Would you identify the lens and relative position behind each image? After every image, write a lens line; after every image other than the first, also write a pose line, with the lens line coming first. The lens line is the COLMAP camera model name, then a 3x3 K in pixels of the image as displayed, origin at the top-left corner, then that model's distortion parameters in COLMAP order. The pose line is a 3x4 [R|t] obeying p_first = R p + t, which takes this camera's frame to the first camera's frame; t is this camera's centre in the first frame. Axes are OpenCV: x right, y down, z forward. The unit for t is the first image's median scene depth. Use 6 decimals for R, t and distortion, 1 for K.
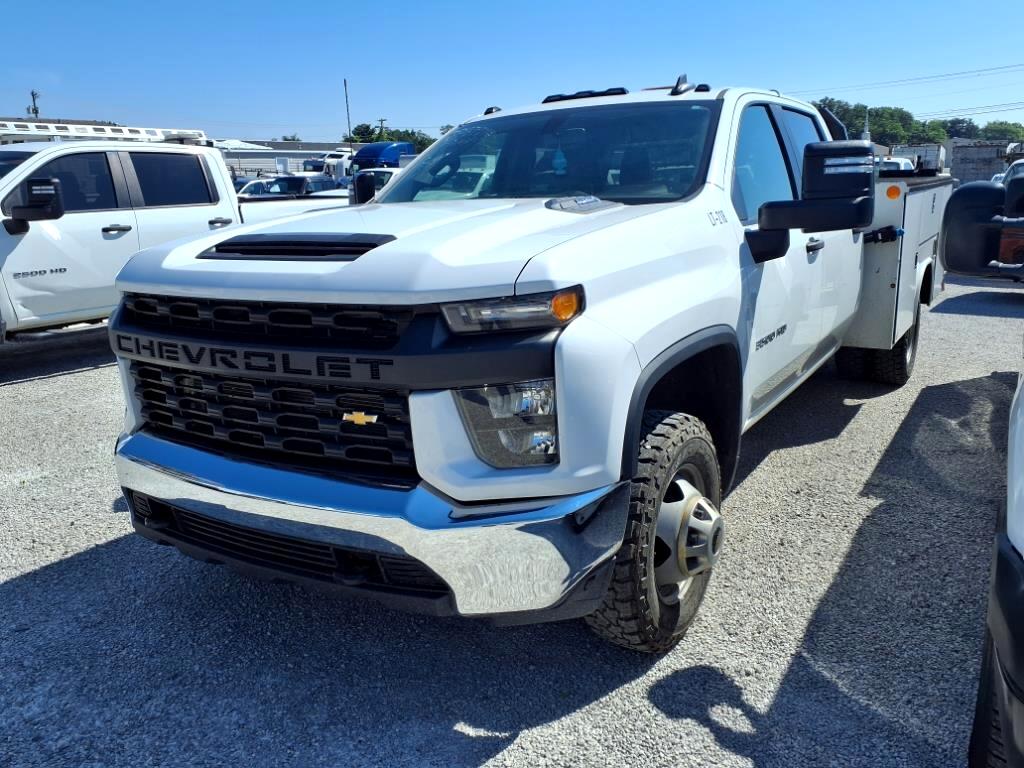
lens RADIAL K [[930.9, 0, 512.0], [0, 930.9, 384.0], [0, 0, 1]] dist [-0.021313, -0.007299]
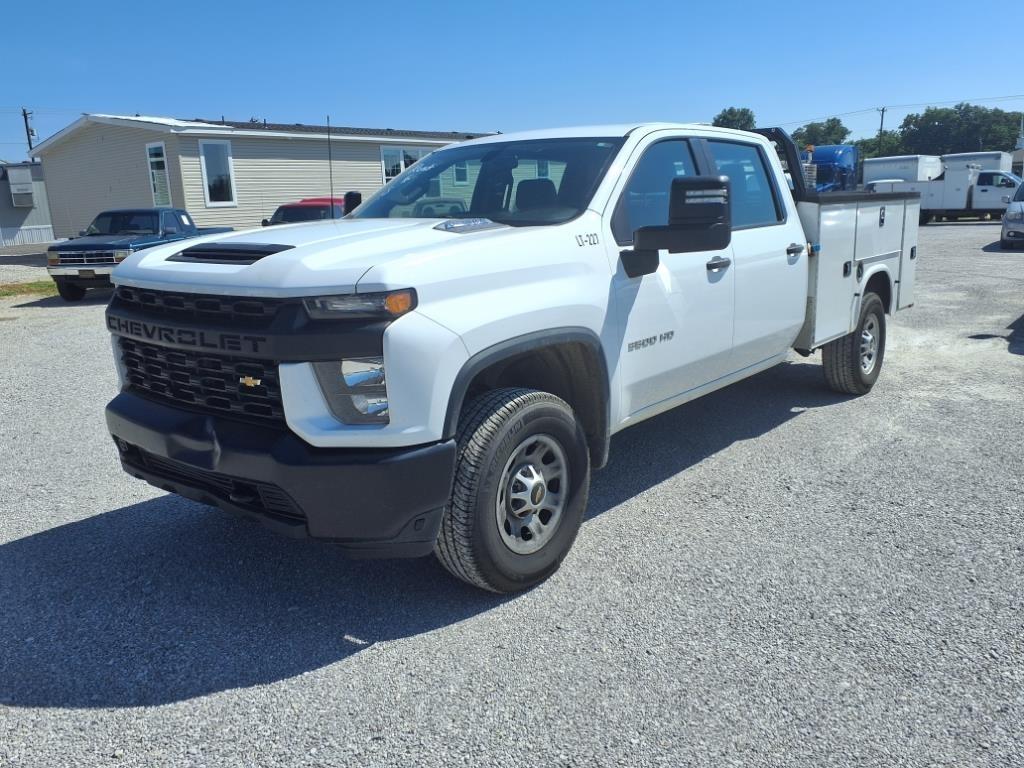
lens RADIAL K [[930.9, 0, 512.0], [0, 930.9, 384.0], [0, 0, 1]] dist [-0.021313, -0.007299]
pose [[0.991409, 0.045205, -0.122739, 0.362900], [-0.046626, 0.998874, -0.008730, 0.033124], [0.122207, 0.014377, 0.992401, -0.274831]]
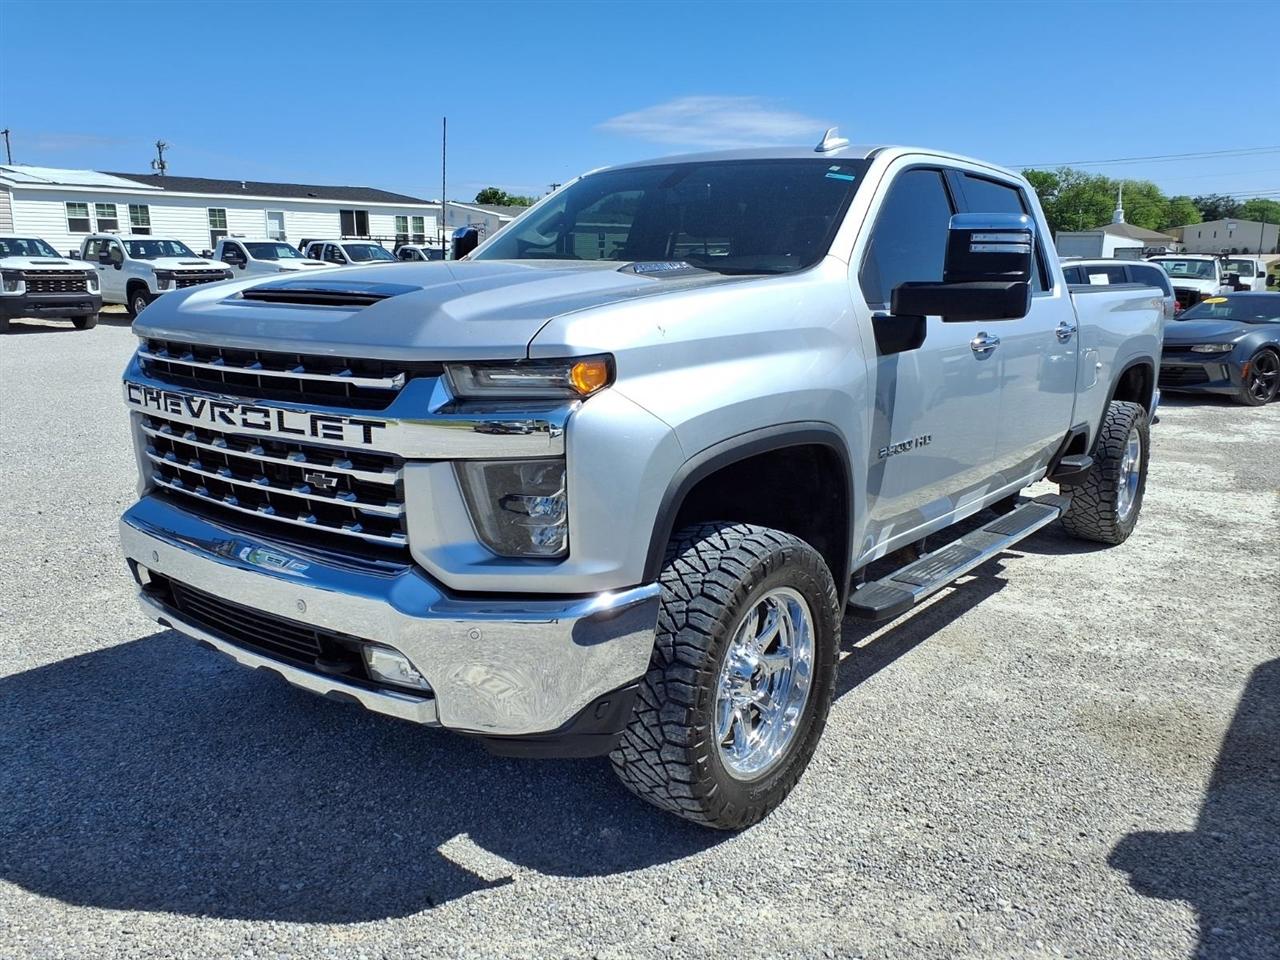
lens RADIAL K [[1163.6, 0, 640.0], [0, 1163.6, 480.0], [0, 0, 1]] dist [-0.021313, -0.007299]
pose [[0.993766, 0.072068, -0.085057, 0.193056], [-0.074740, 0.996791, -0.028660, 0.039487], [0.082718, 0.034838, 0.995964, -0.075301]]
